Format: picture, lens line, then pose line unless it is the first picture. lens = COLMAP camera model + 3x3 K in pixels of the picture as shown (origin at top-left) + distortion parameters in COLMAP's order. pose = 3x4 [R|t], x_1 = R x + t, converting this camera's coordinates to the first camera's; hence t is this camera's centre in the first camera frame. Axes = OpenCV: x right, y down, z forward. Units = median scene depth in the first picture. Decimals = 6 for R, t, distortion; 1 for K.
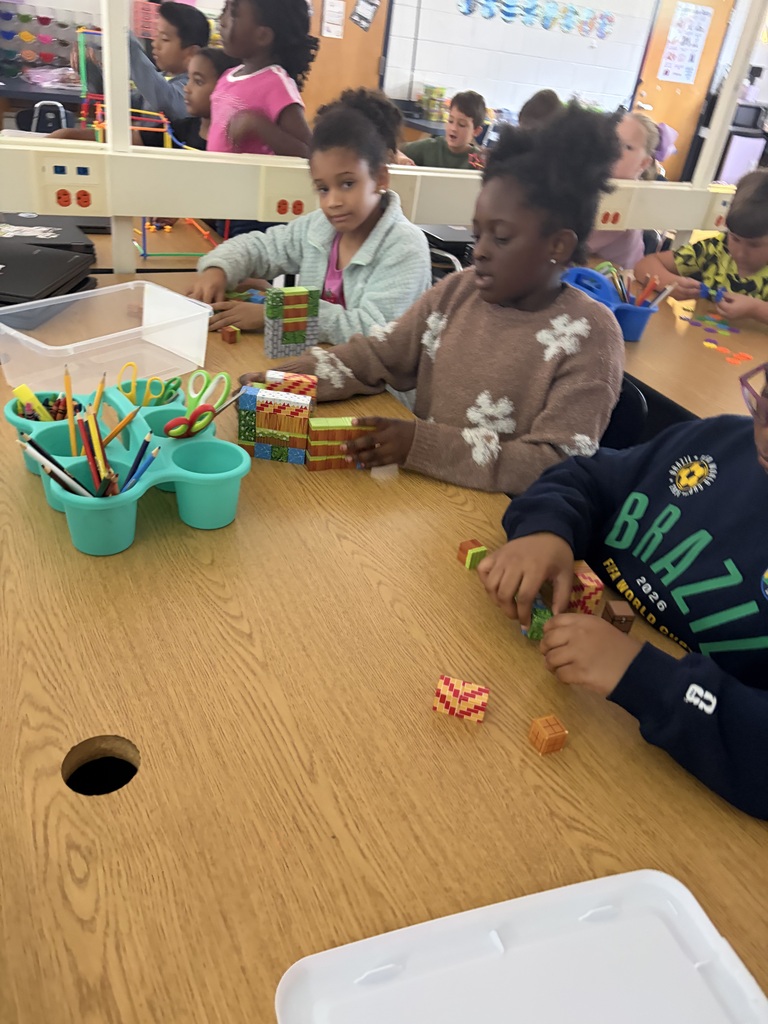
lens RADIAL K [[789.9, 0, 384.0], [0, 789.9, 512.0], [0, 0, 1]] dist [-0.003830, -0.005332]
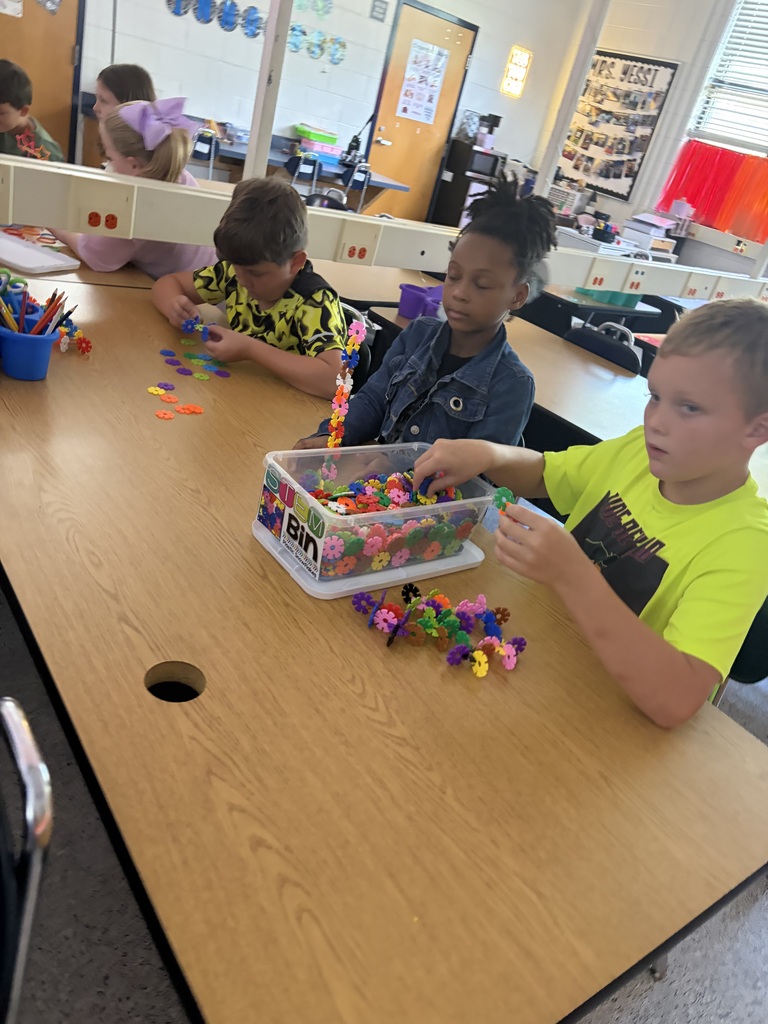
lens RADIAL K [[789.9, 0, 384.0], [0, 789.9, 512.0], [0, 0, 1]] dist [-0.003830, -0.005332]
pose [[0.979240, 0.032357, 0.200104, 0.159108], [-0.024492, 0.998832, -0.041657, -0.023546], [-0.201219, 0.035892, 0.978889, 0.075499]]
